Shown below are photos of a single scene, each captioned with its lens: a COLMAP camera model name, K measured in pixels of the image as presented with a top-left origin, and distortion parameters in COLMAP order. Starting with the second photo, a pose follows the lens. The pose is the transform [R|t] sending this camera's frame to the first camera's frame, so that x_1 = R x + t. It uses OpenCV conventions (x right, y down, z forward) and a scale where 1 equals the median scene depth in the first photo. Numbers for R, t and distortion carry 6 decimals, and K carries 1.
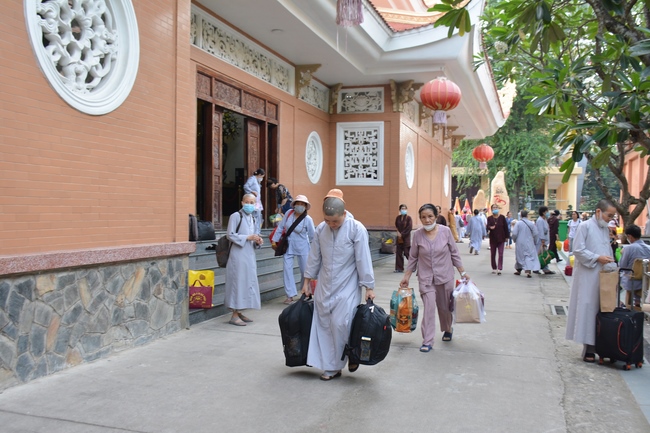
lens RADIAL K [[646.1, 0, 328.5], [0, 646.1, 221.0], [0, 0, 1]] dist [-0.053895, 0.000000]
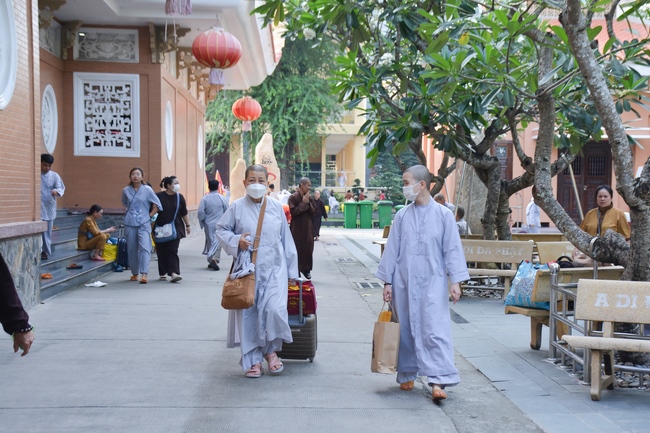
lens RADIAL K [[1067.1, 0, 324.1], [0, 1067.1, 215.5], [0, 0, 1]] dist [0.136764, 0.000000]
pose [[0.944854, -0.007473, 0.327406, -0.126729], [0.003595, 0.999916, 0.012448, 0.000572], [-0.327472, -0.010585, 0.944802, -0.295760]]
